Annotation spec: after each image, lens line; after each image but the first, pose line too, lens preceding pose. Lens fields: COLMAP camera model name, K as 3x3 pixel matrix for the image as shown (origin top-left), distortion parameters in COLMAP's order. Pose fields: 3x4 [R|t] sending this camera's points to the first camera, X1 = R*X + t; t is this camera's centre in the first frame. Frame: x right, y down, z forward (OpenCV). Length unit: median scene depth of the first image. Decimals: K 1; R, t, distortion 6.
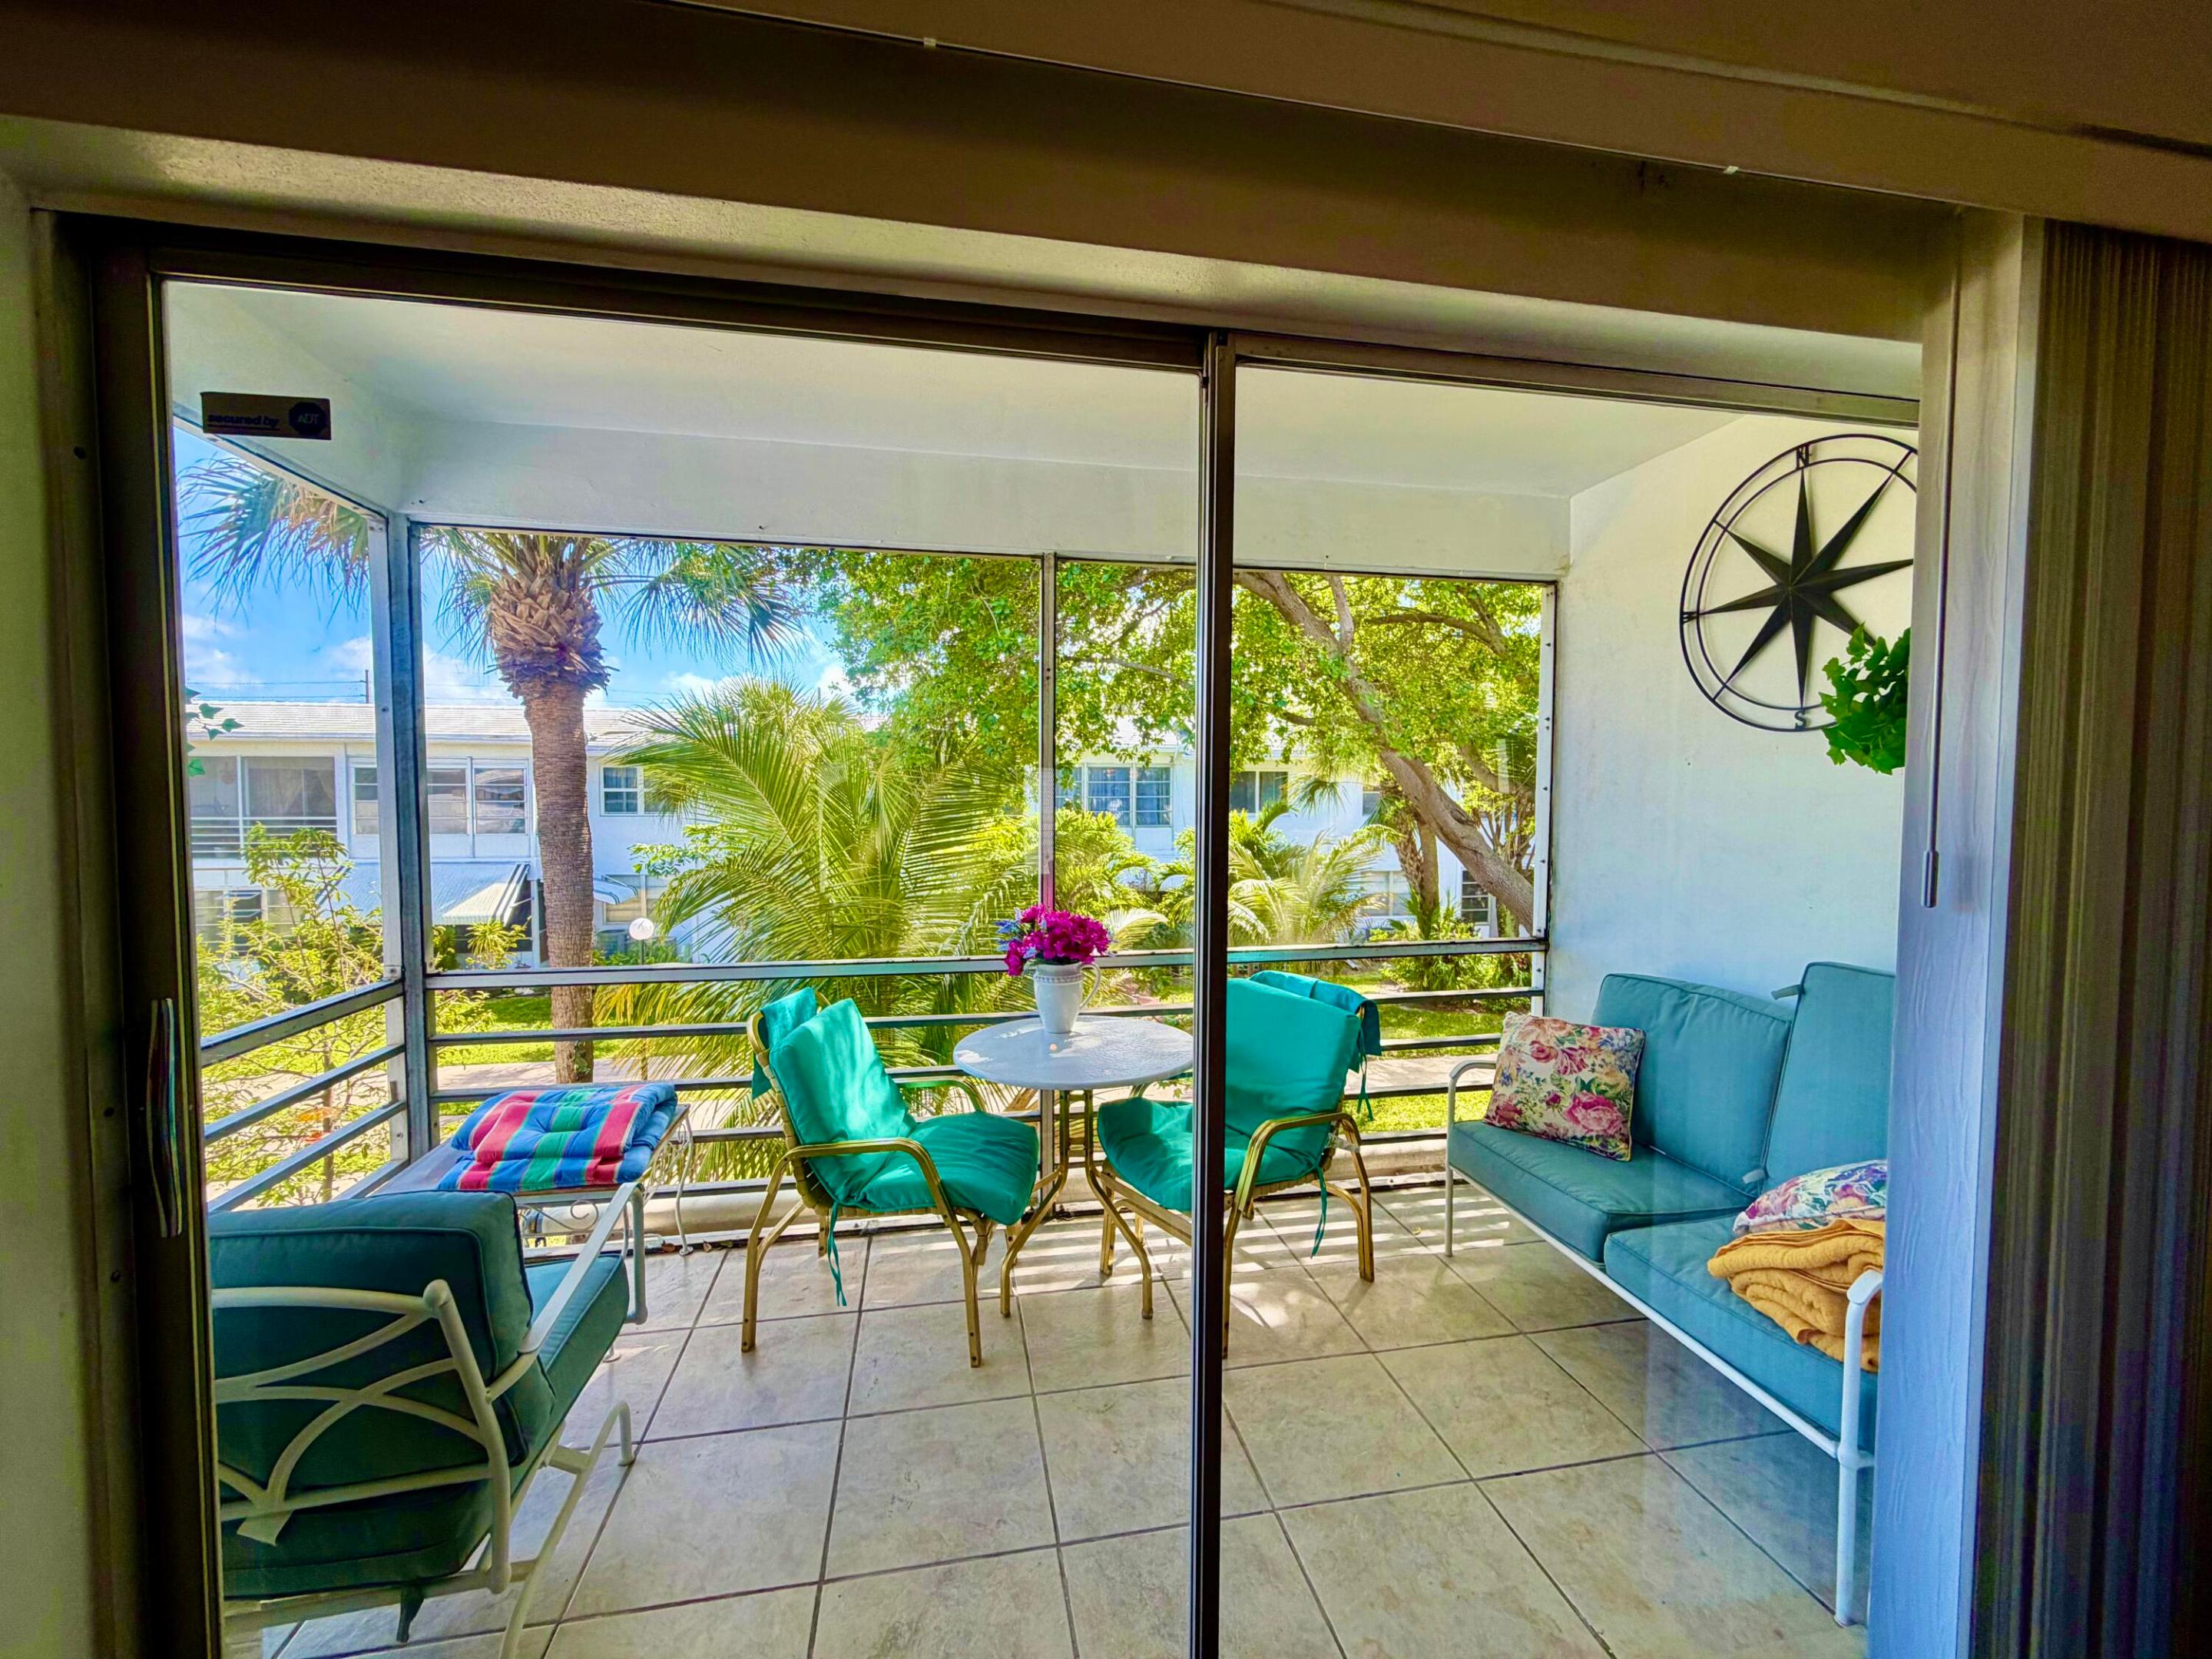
lens RADIAL K [[878.7, 0, 1102.9], [0, 878.7, 832.6], [0, 0, 1]] dist [-0.000537, 0.000212]
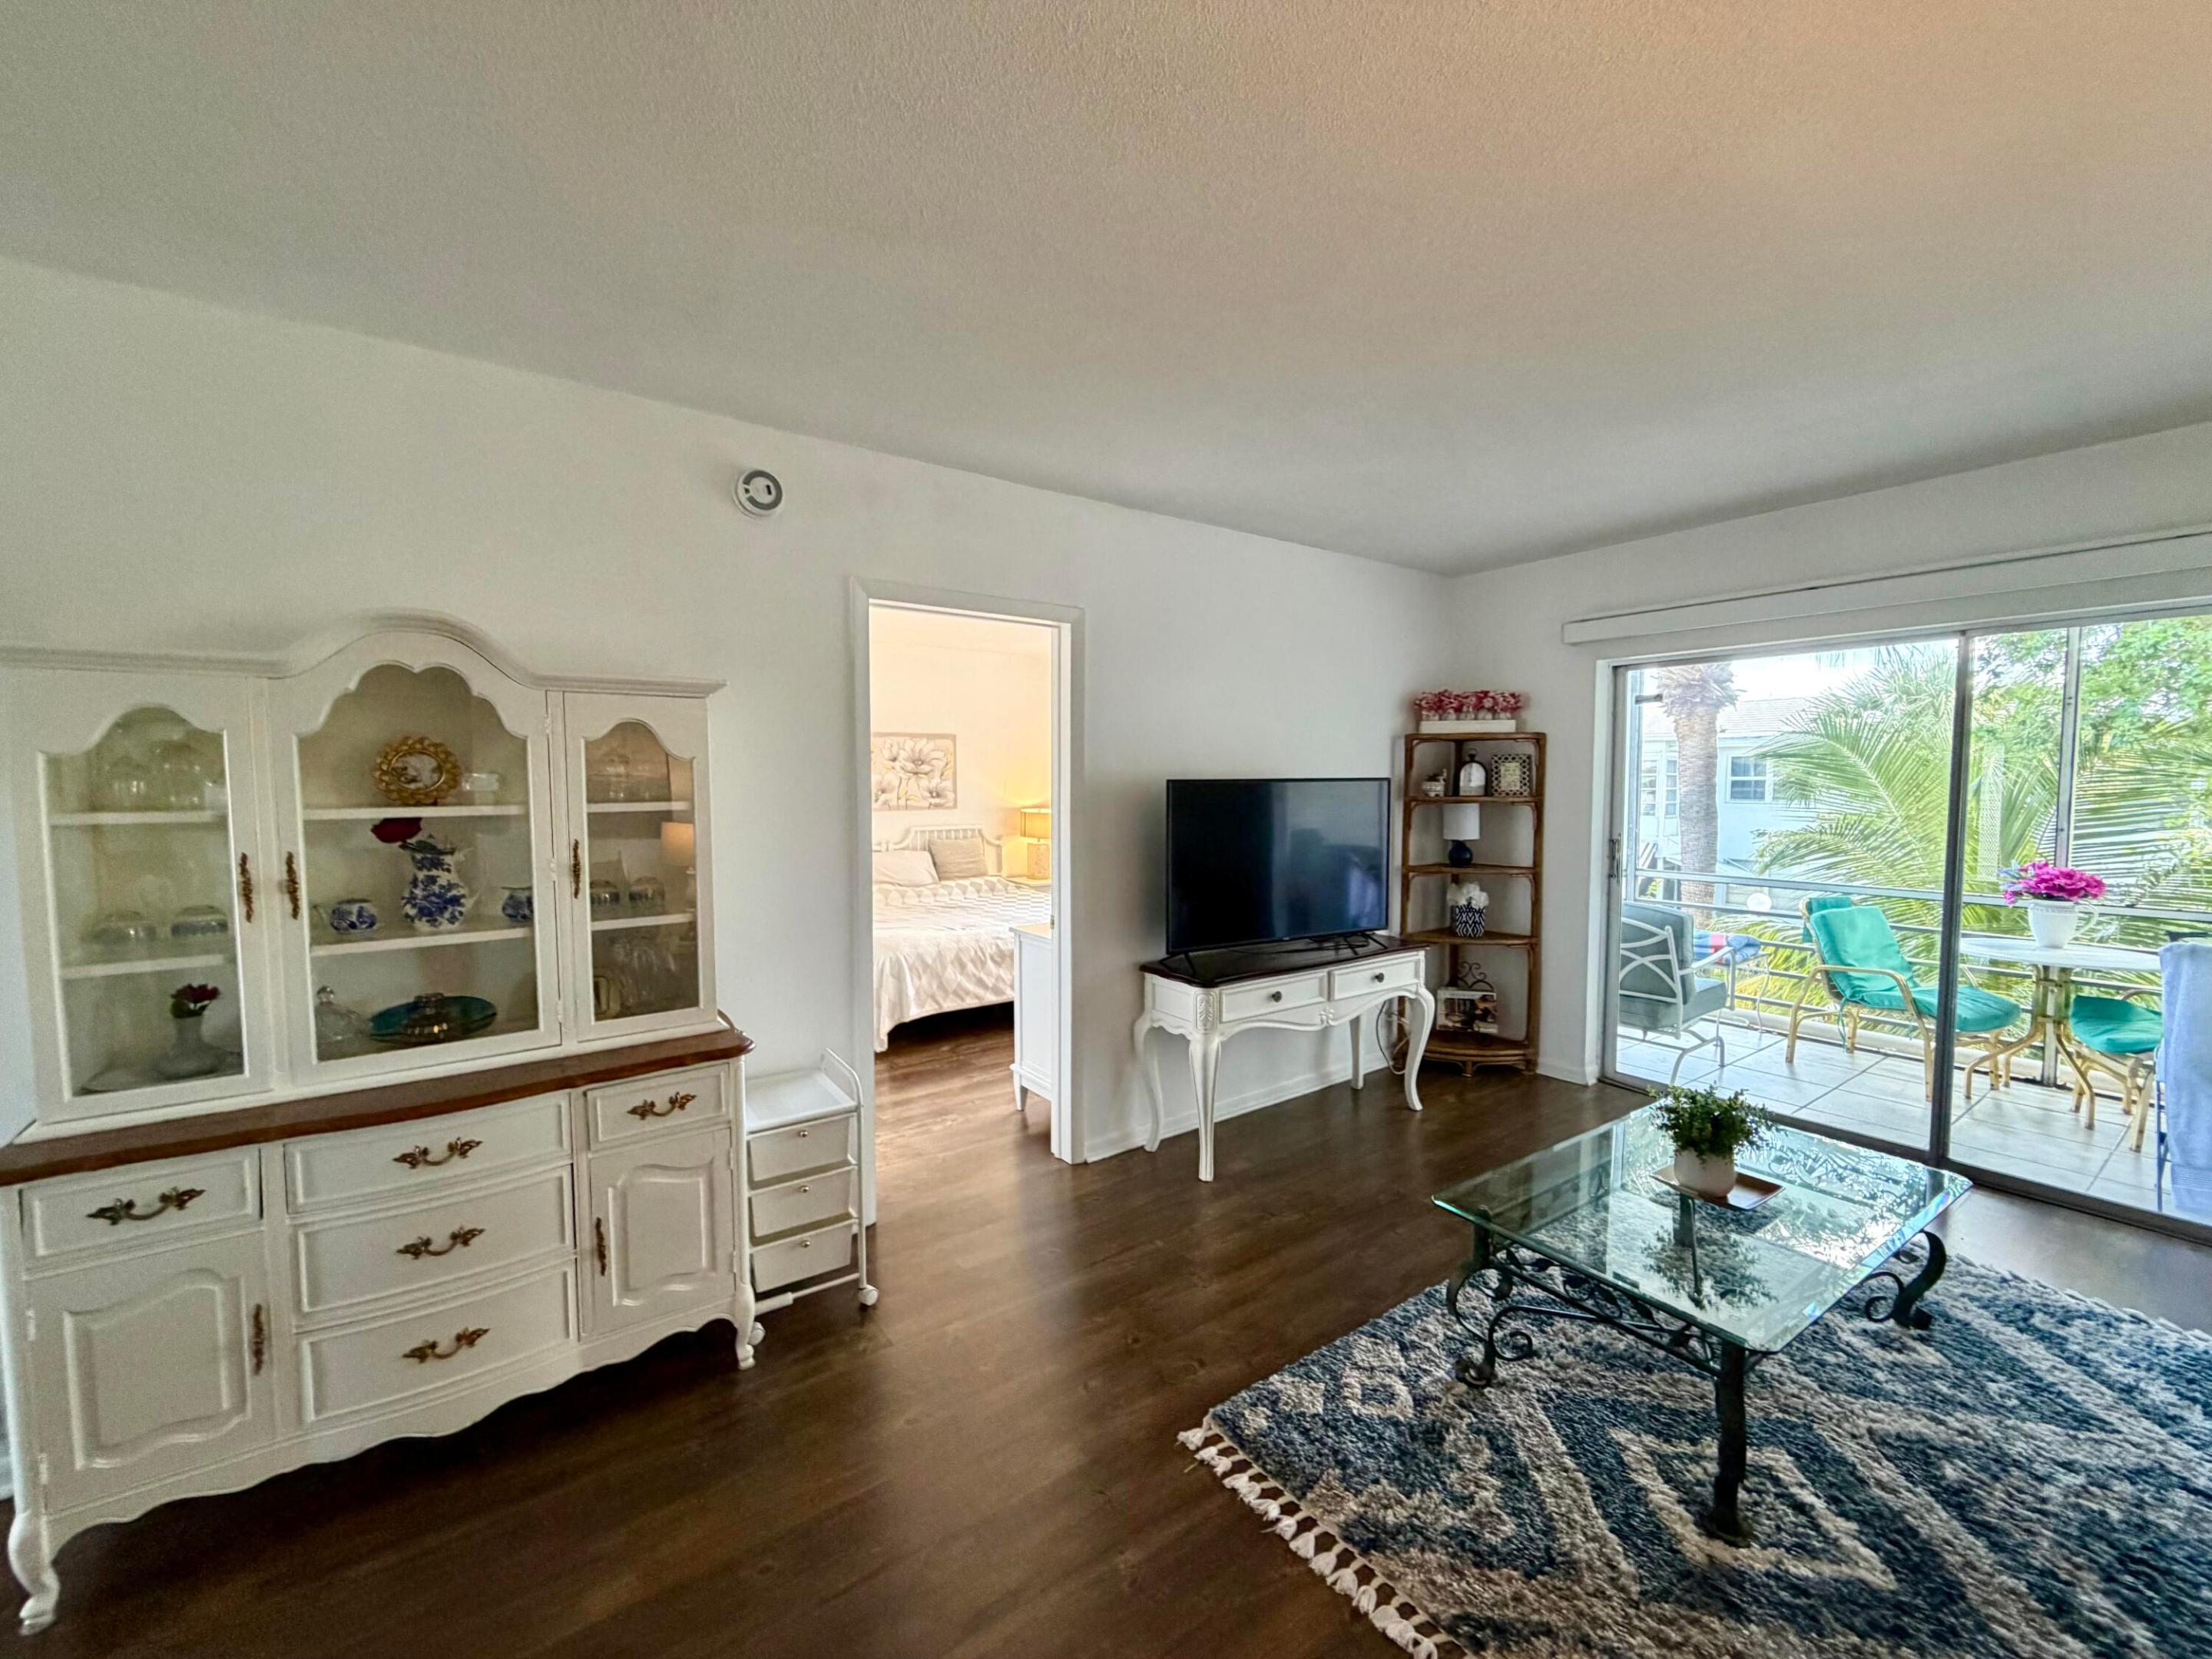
lens RADIAL K [[878.7, 0, 1097.7], [0, 878.7, 832.3], [0, 0, 1]] dist [-0.000537, 0.000212]
pose [[0.417823, 0.046821, -0.907321, 0.664963], [-0.034713, 0.998765, 0.035554, 0.042034], [0.907865, 0.016640, 0.418932, -1.164139]]
